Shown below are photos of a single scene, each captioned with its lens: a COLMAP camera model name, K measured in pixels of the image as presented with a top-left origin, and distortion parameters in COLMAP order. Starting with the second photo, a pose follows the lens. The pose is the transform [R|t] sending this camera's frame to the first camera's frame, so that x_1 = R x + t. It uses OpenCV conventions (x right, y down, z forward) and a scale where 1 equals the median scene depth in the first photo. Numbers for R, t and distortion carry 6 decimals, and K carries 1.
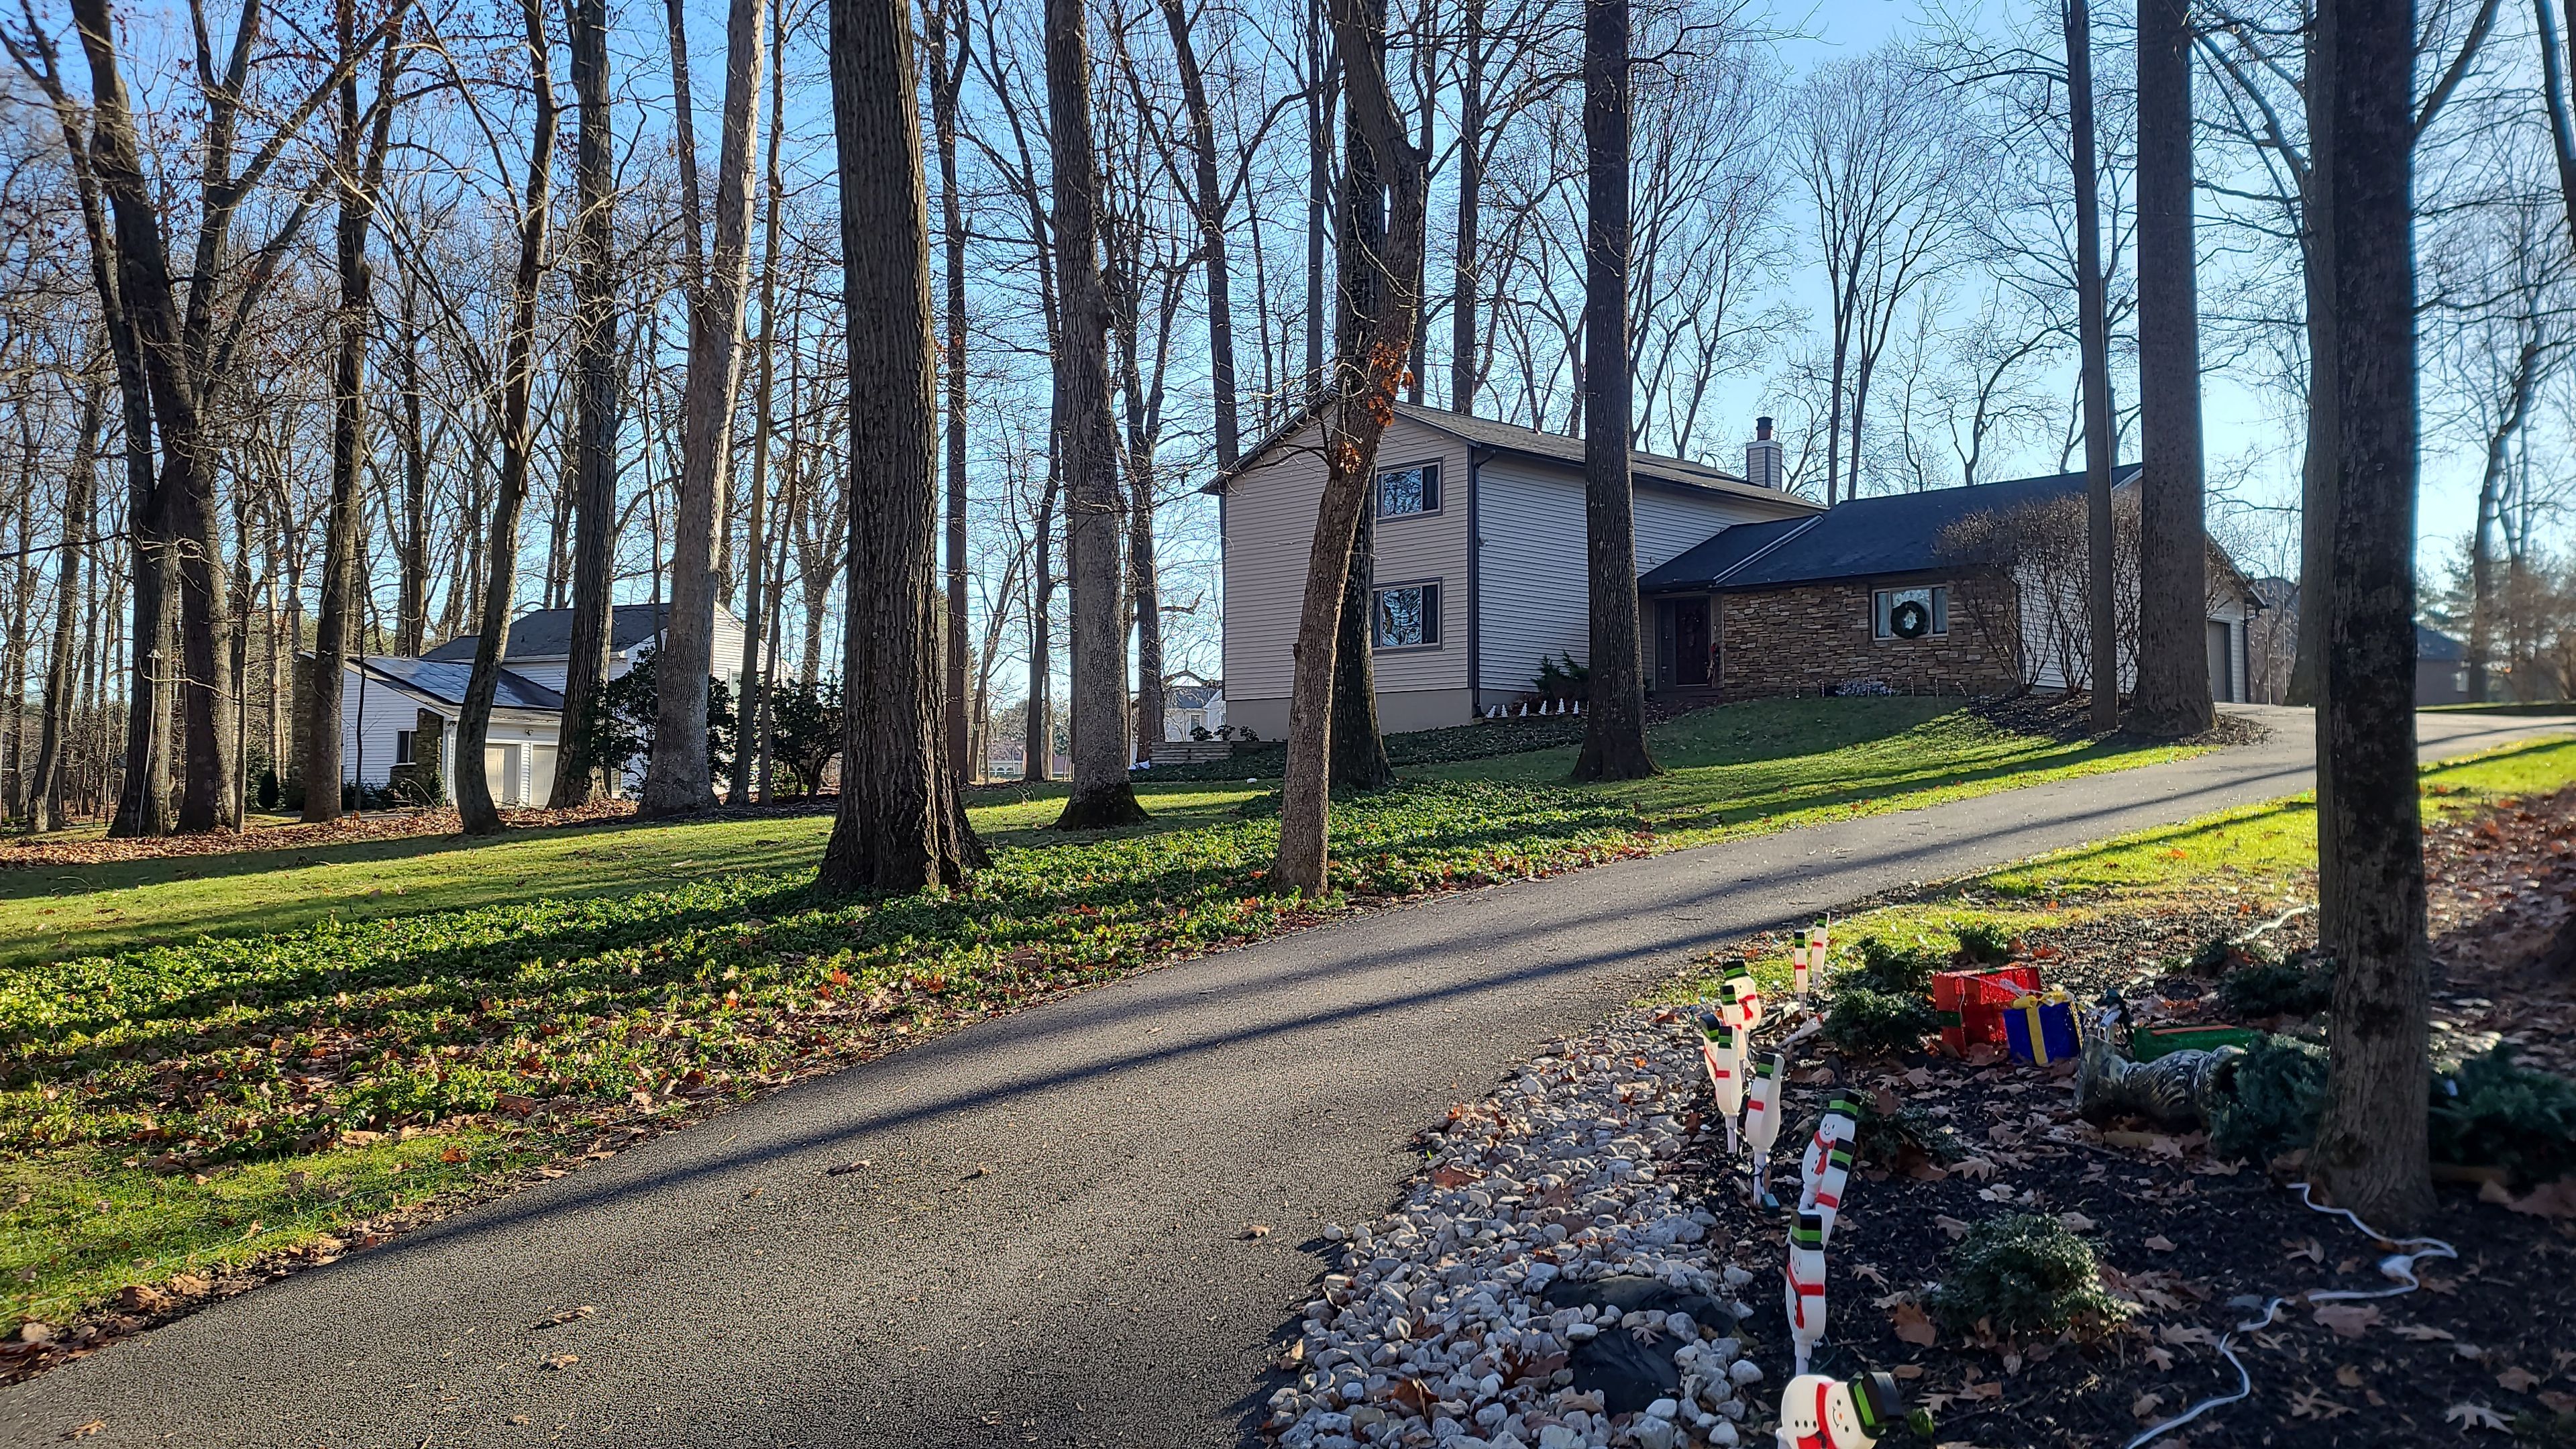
lens RADIAL K [[1959.2, 0, 1288.2], [0, 1959.2, 655.8], [0, 0, 1]] dist [0.068016, 0.001368]
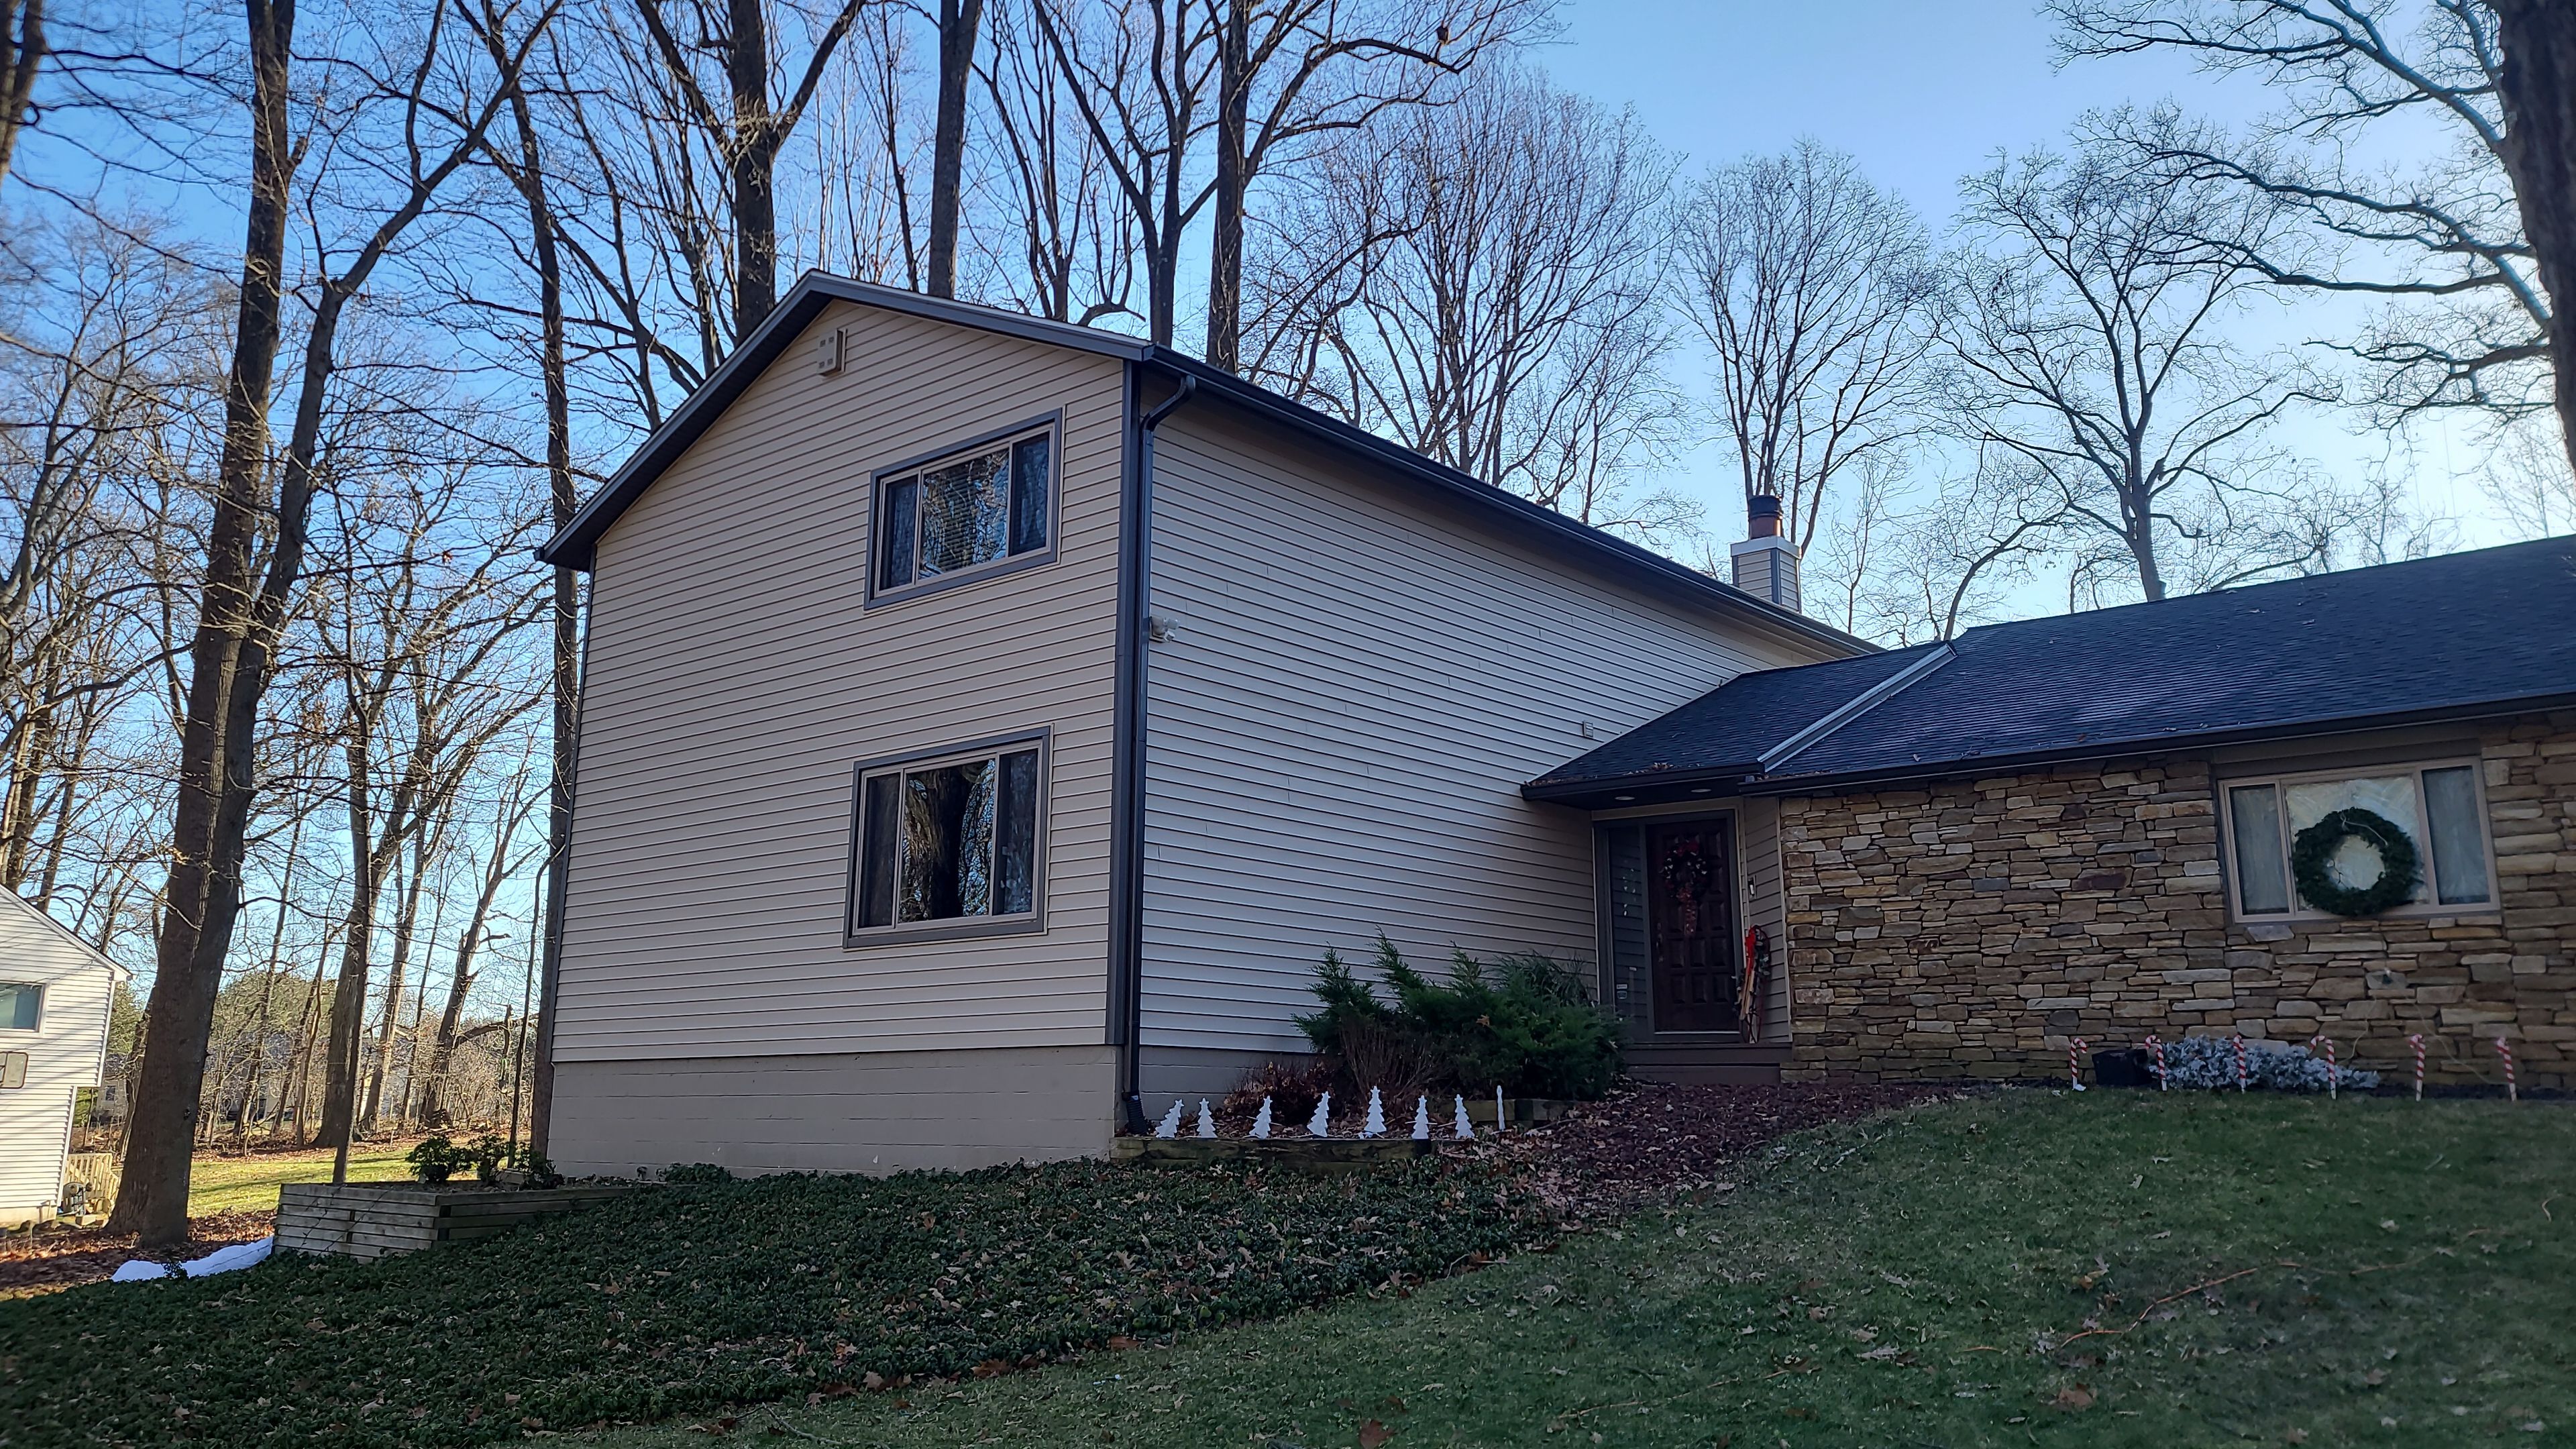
lens RADIAL K [[1959.2, 0, 1288.2], [0, 1959.2, 655.8], [0, 0, 1]] dist [0.068016, 0.001368]
pose [[0.995622, 0.022762, 0.090655, 0.088826], [-0.008415, 0.987785, -0.155598, 0.002106], [-0.093090, 0.154154, 0.983652, 0.634495]]
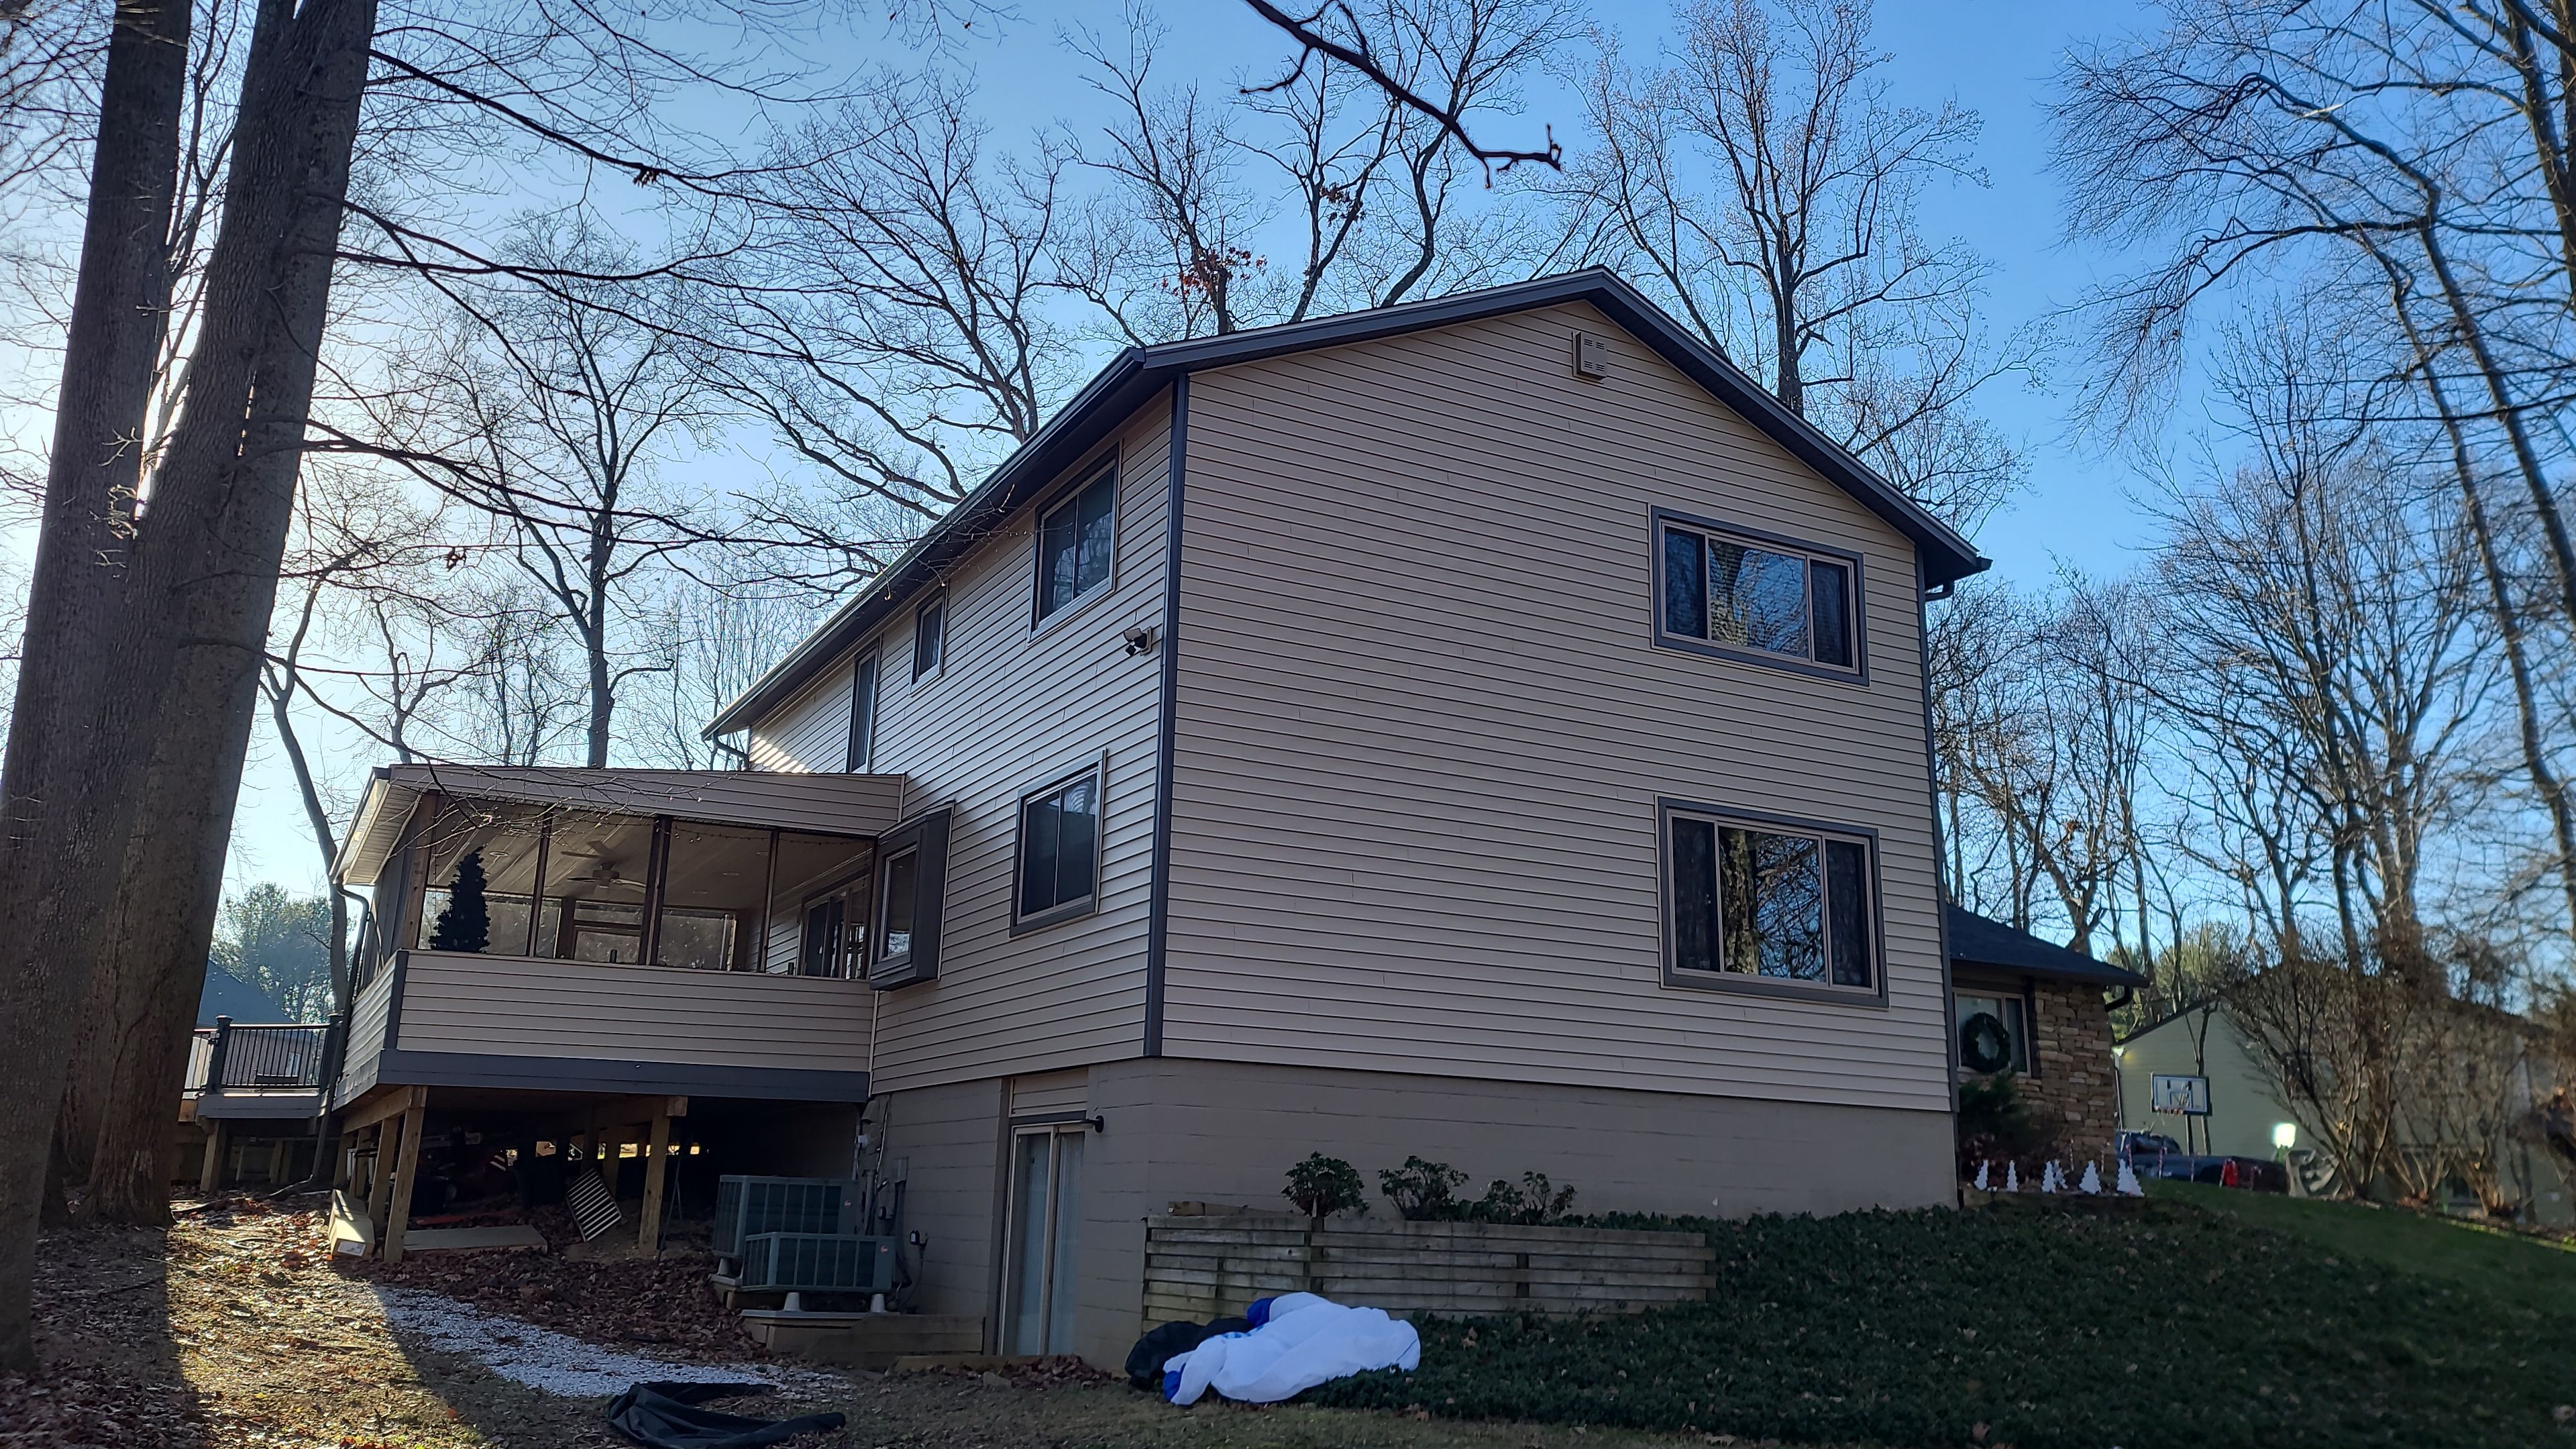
lens RADIAL K [[1959.2, 0, 1288.2], [0, 1959.2, 655.8], [0, 0, 1]] dist [0.068016, 0.001368]
pose [[0.265165, 0.263052, 0.927627, -0.328406], [-0.098146, 0.964432, -0.245433, 0.036704], [-0.959195, -0.025963, 0.281552, 0.977435]]
